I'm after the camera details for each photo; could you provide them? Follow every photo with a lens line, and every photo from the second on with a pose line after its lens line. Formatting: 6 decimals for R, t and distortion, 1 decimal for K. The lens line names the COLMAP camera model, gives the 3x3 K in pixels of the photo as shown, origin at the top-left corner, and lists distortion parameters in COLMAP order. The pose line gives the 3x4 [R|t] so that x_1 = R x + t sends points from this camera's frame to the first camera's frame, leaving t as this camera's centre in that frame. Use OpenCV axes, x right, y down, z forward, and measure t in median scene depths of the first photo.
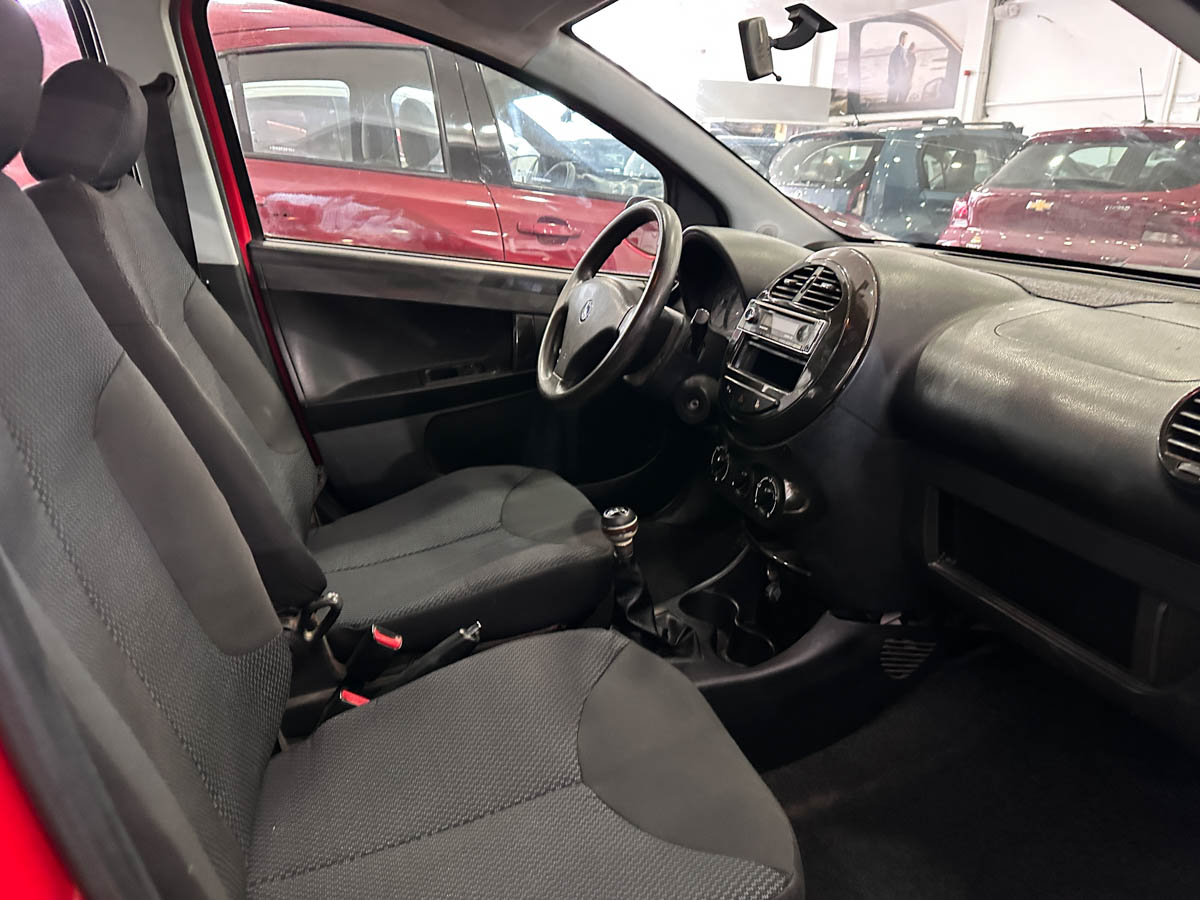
lens RADIAL K [[861.0, 0, 603.5], [0, 861.0, 445.4], [0, 0, 1]] dist [0.146765, -0.273651]
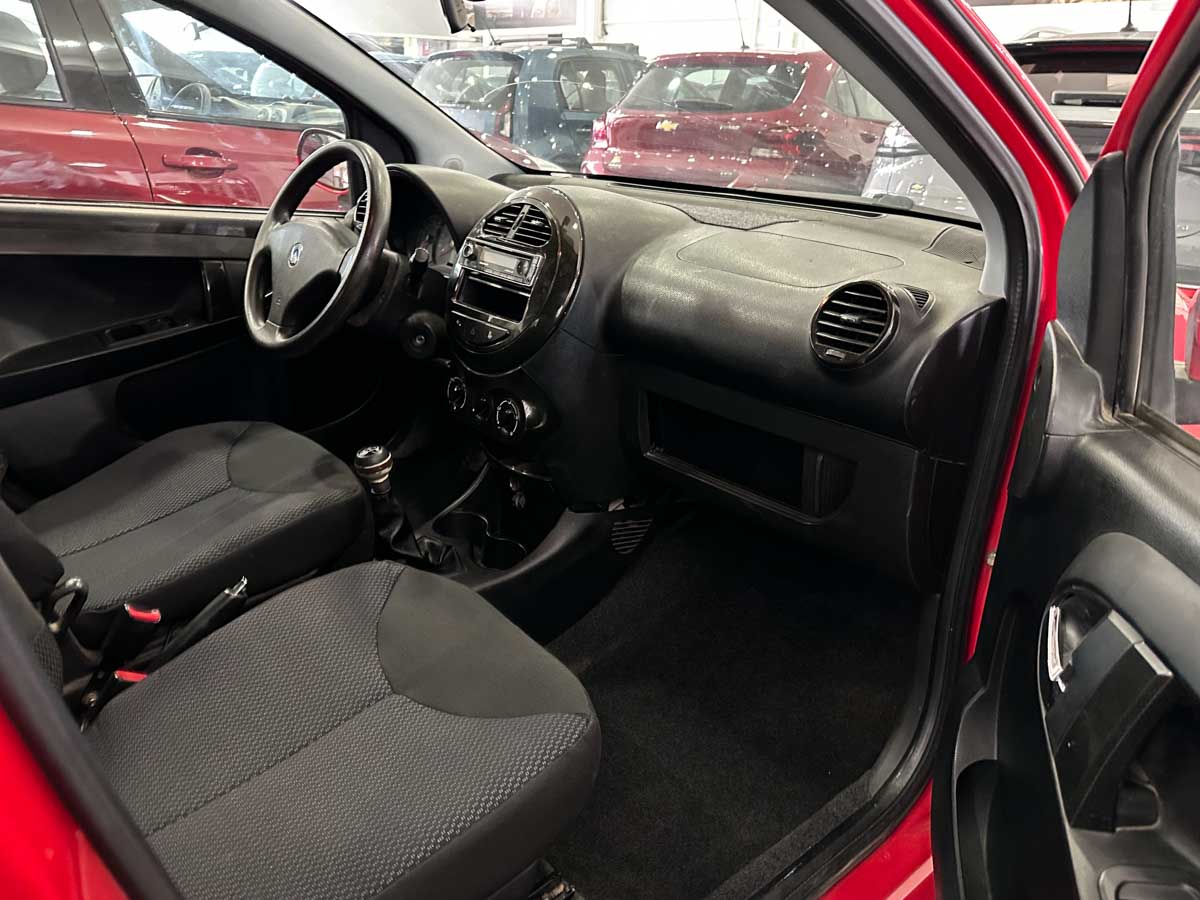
lens RADIAL K [[861.4, 0, 600.0], [0, 861.4, 450.0], [0, 0, 1]] dist [0.106226, -0.135320]
pose [[0.926189, -0.144857, 0.348123, -0.083856], [0.112664, 0.987400, 0.111122, -0.008522], [-0.359833, -0.063699, 0.930840, -0.070887]]
